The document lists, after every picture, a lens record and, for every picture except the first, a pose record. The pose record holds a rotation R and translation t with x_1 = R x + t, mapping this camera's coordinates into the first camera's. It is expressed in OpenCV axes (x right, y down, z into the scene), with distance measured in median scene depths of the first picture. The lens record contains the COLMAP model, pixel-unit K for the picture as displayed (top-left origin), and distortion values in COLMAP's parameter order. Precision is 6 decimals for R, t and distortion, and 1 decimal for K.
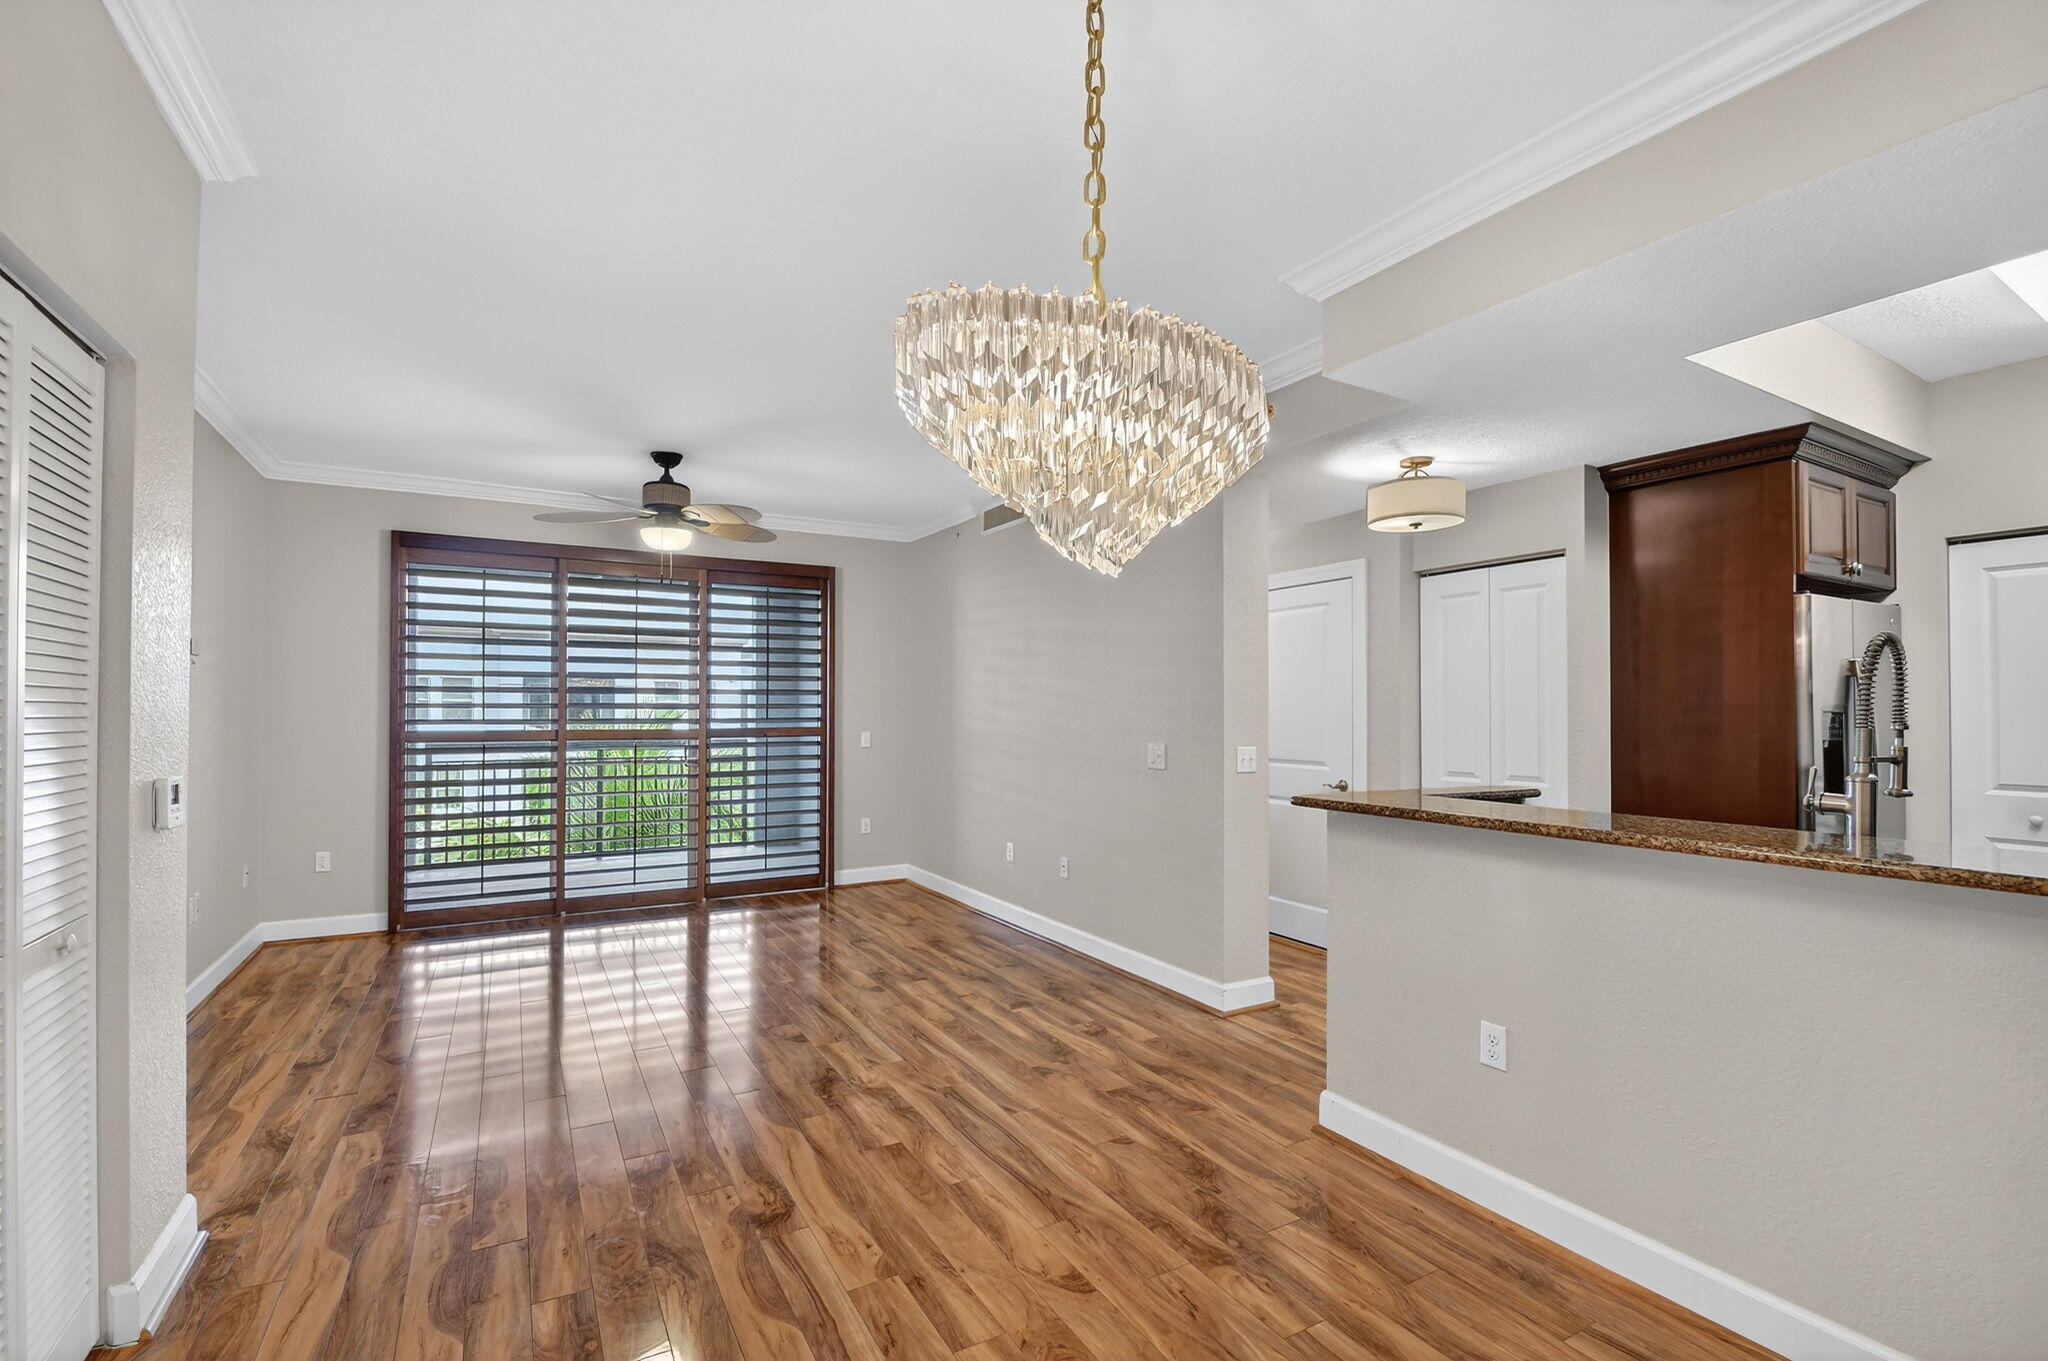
lens RADIAL K [[889.2, 0, 1026.9], [0, 889.2, 697.9], [0, 0, 1]] dist [0.008072, -0.012517]
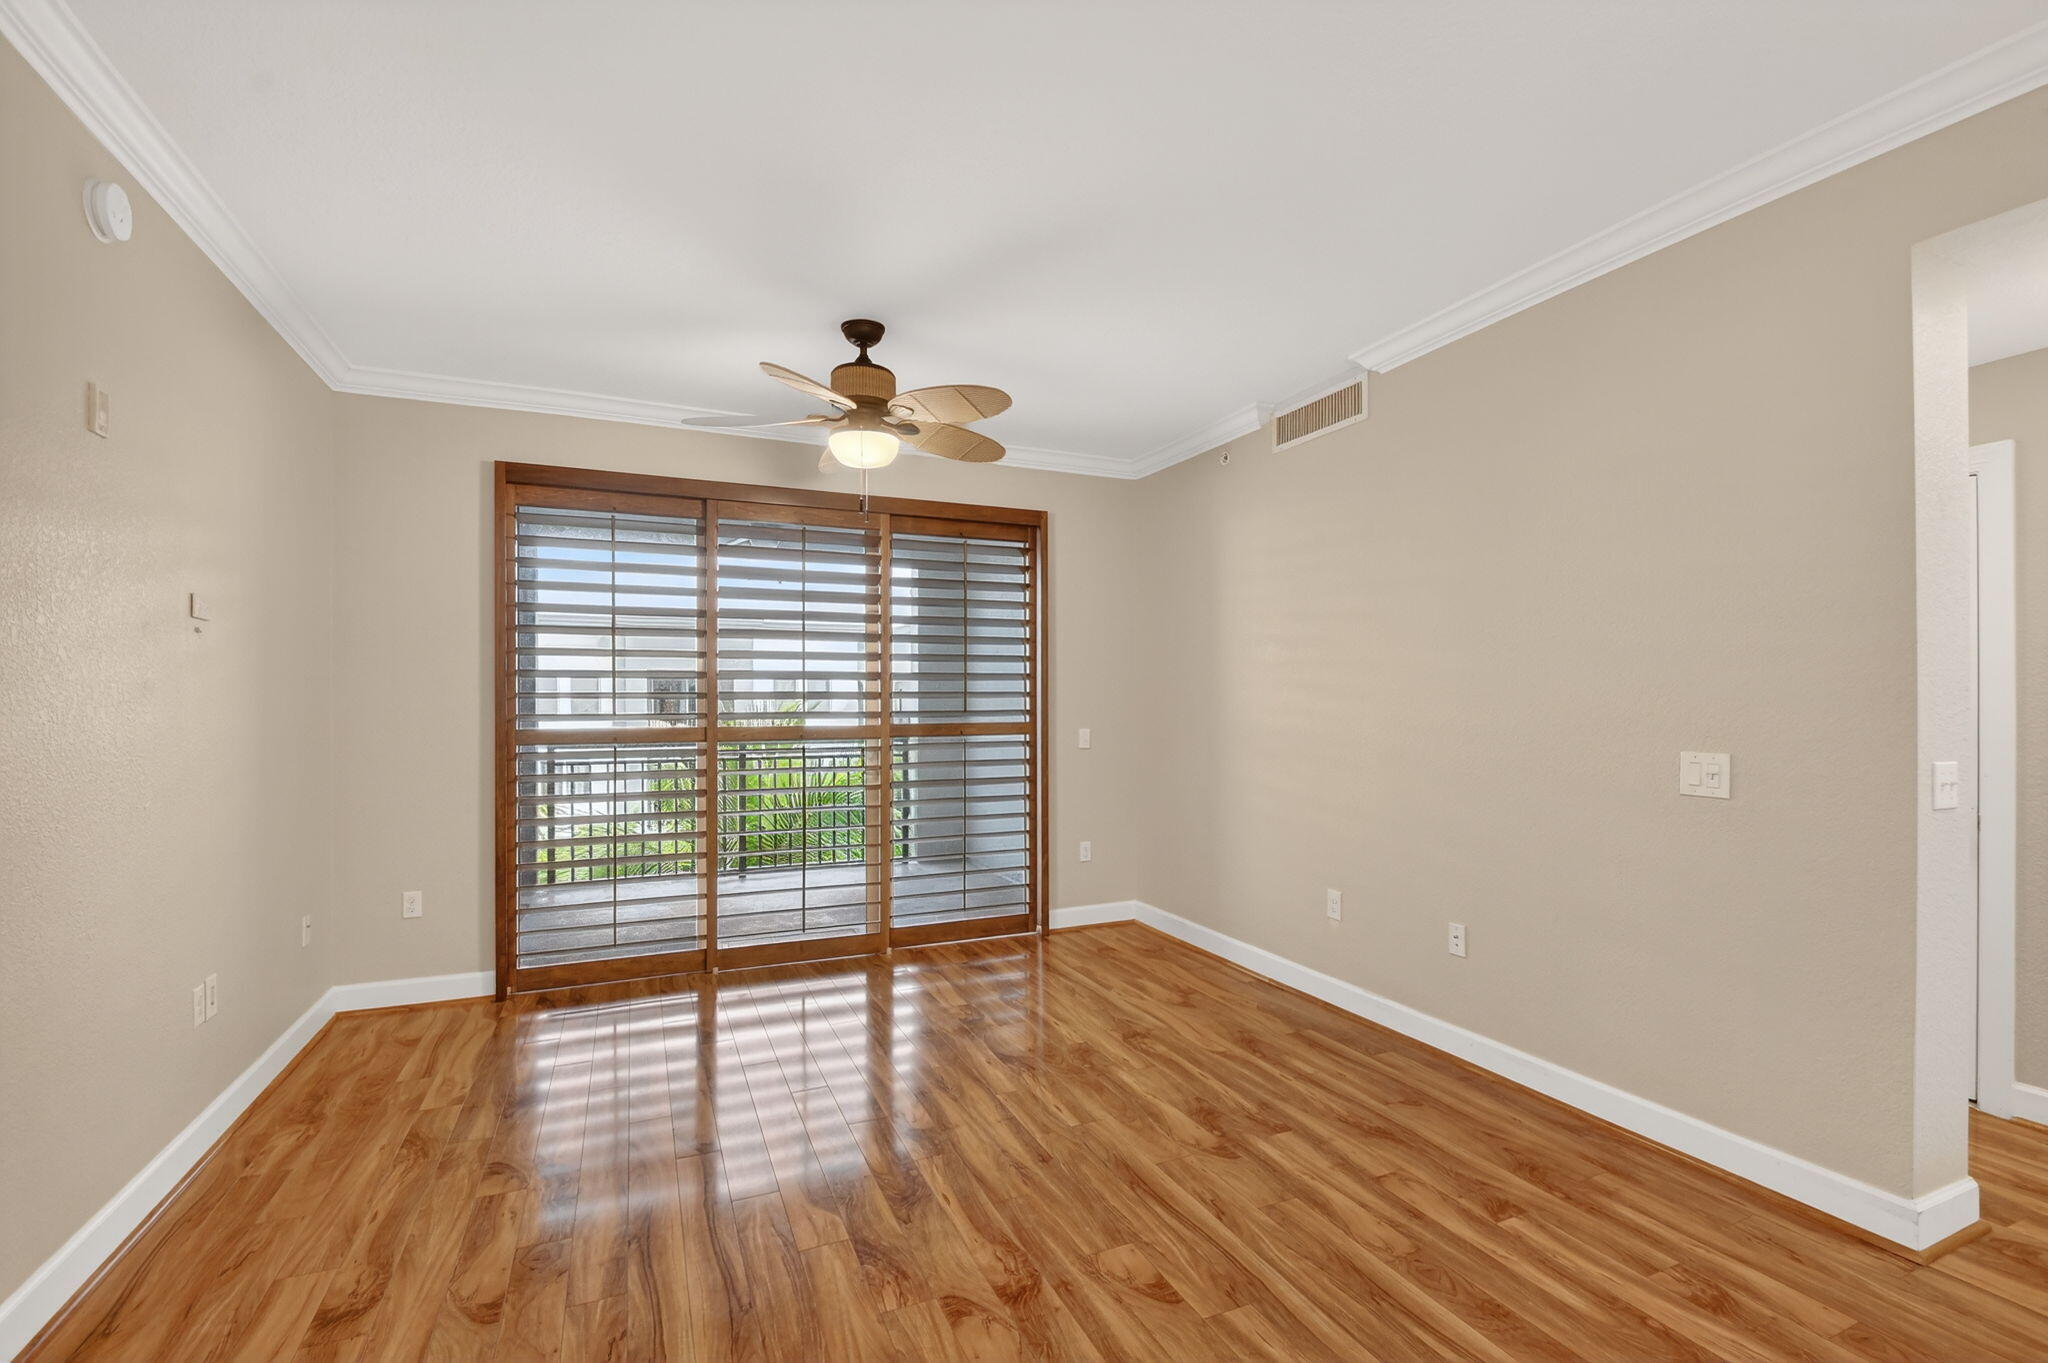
lens RADIAL K [[889.2, 0, 1026.9], [0, 889.2, 698.9], [0, 0, 1]] dist [0.008072, -0.012517]
pose [[0.994014, -0.003580, -0.109194, -0.205709], [0.004776, 0.999931, 0.010689, 0.006418], [0.109149, -0.011147, 0.993963, 0.329937]]
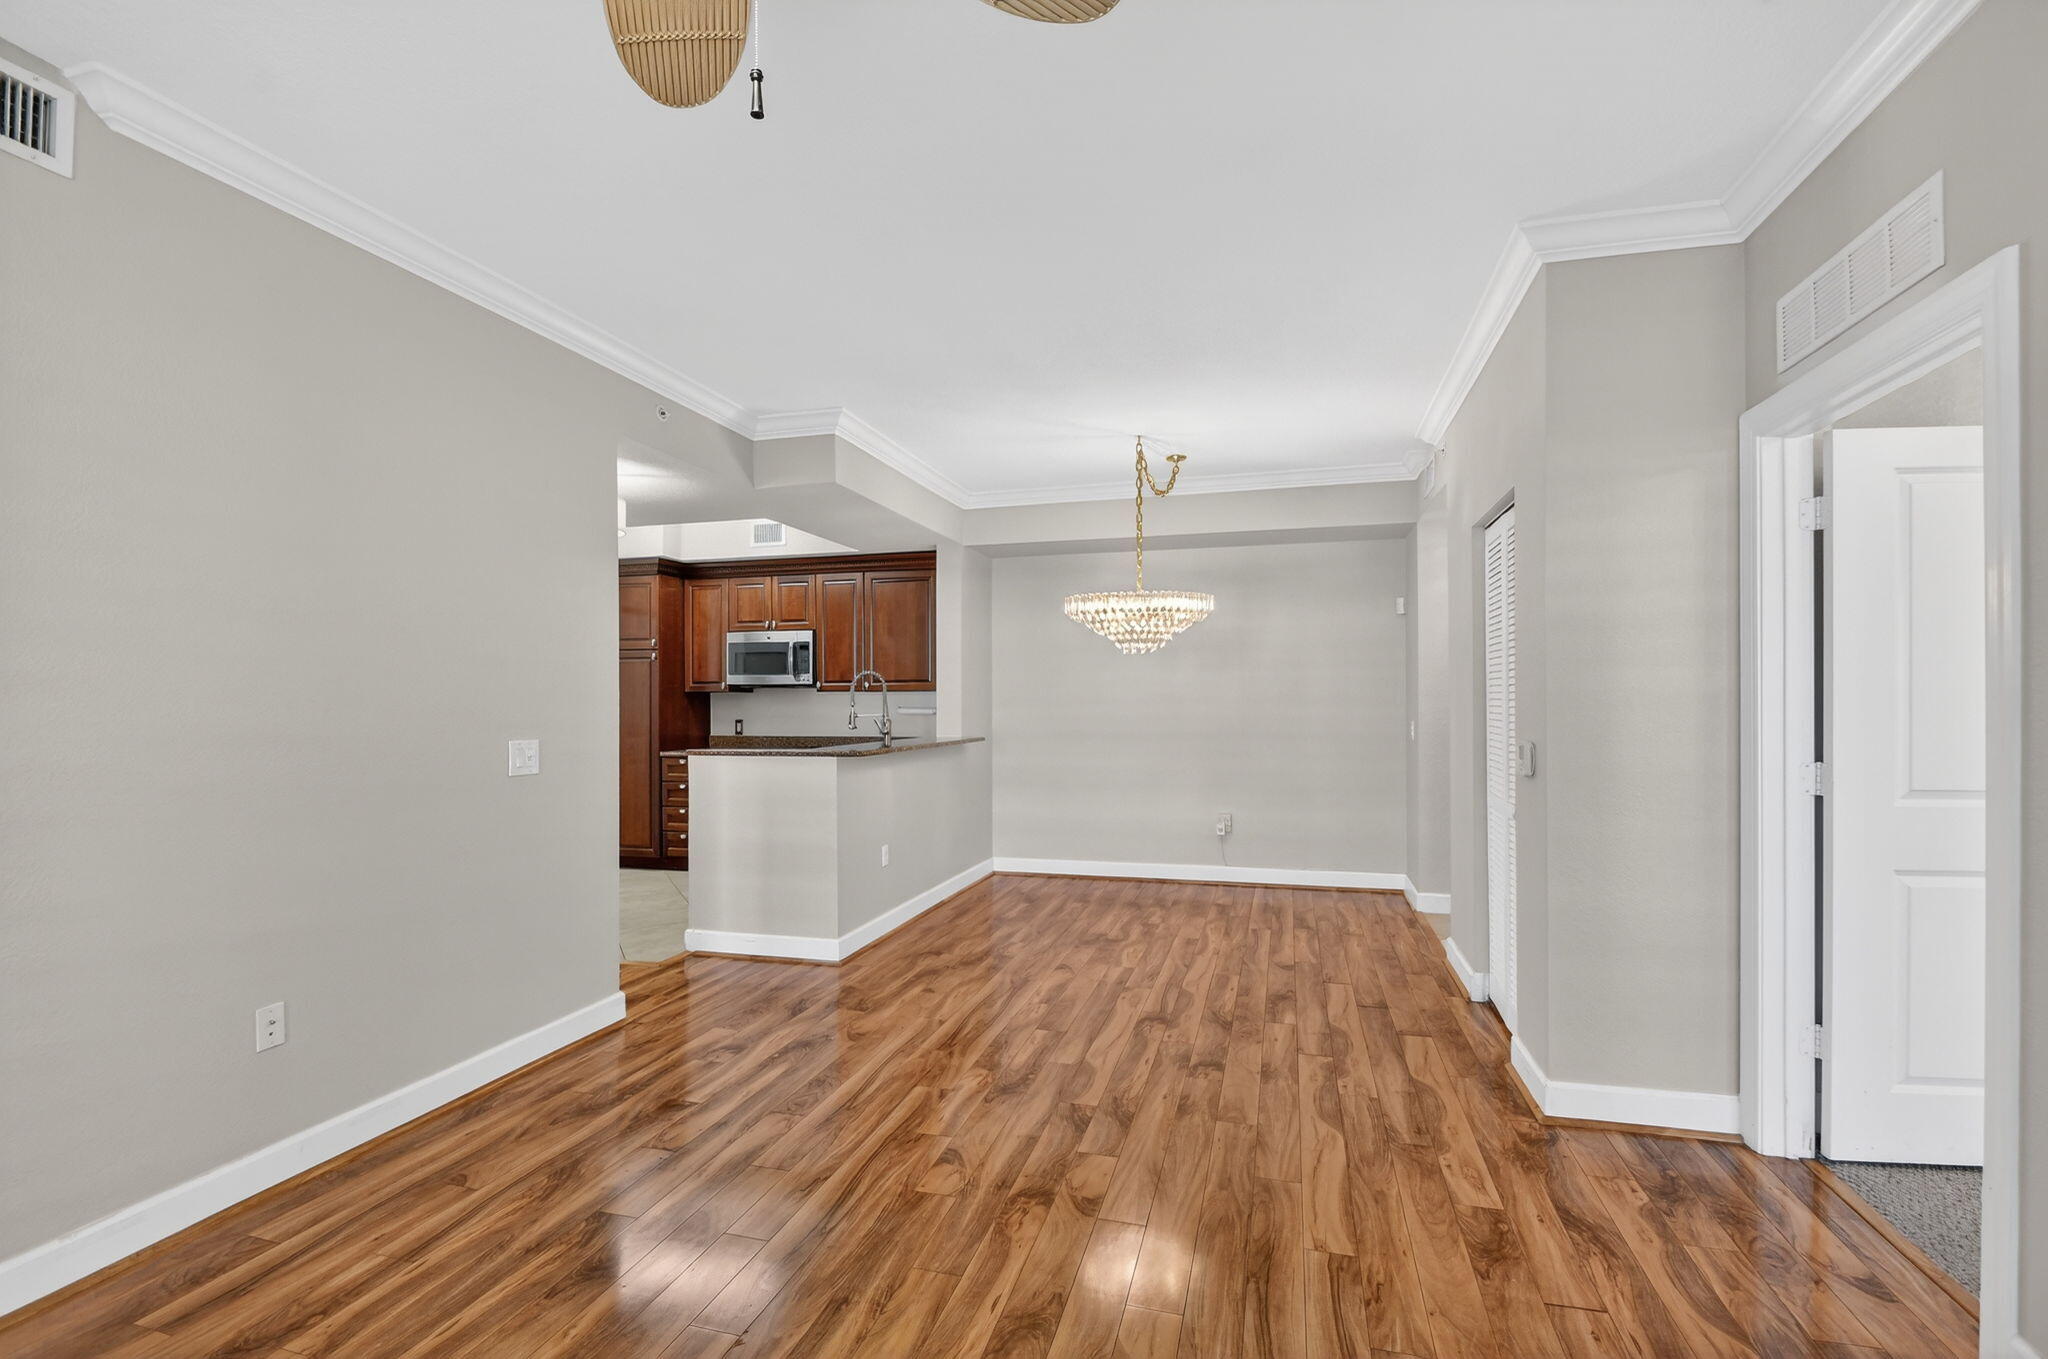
lens RADIAL K [[872.2, 0, 1056.4], [0, 872.2, 701.2], [0, 0, 1]] dist [-0.020838, -0.000105]
pose [[-0.710783, 0.003047, 0.703405, -0.592854], [-0.005264, 0.999940, -0.009651, 0.020225], [-0.703392, -0.010563, -0.710724, 1.061002]]
